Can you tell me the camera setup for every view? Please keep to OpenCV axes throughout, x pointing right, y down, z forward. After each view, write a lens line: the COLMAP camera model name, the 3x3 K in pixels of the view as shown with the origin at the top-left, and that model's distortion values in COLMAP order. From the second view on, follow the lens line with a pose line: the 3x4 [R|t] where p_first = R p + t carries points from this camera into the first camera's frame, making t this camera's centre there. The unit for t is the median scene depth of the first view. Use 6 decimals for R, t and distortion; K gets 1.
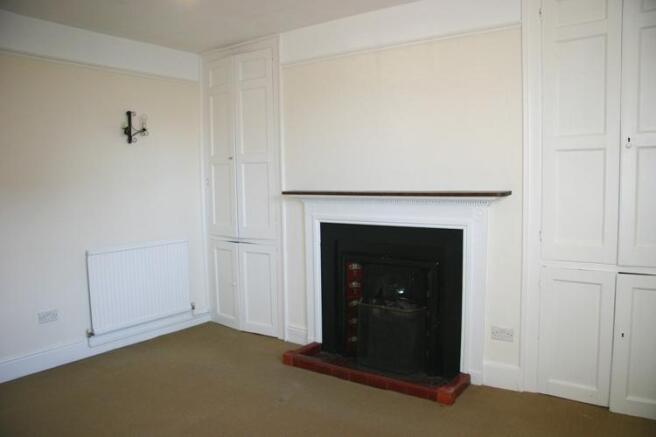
lens RADIAL K [[516.3, 0, 328.0], [0, 516.3, 218.5], [0, 0, 1]] dist [-0.058956, 0.004364]
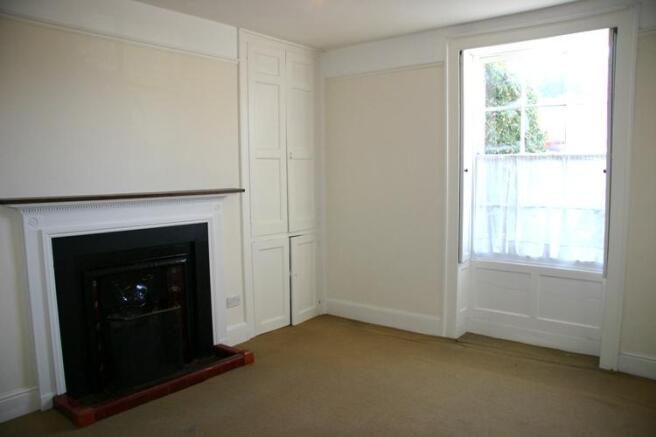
lens RADIAL K [[516.3, 0, 328.0], [0, 516.3, 218.5], [0, 0, 1]] dist [-0.058956, 0.004364]
pose [[0.075035, -0.067902, 0.994866, -0.877566], [0.099202, 0.993238, 0.060309, -0.031255], [-0.992234, 0.094167, 0.081264, 0.633552]]
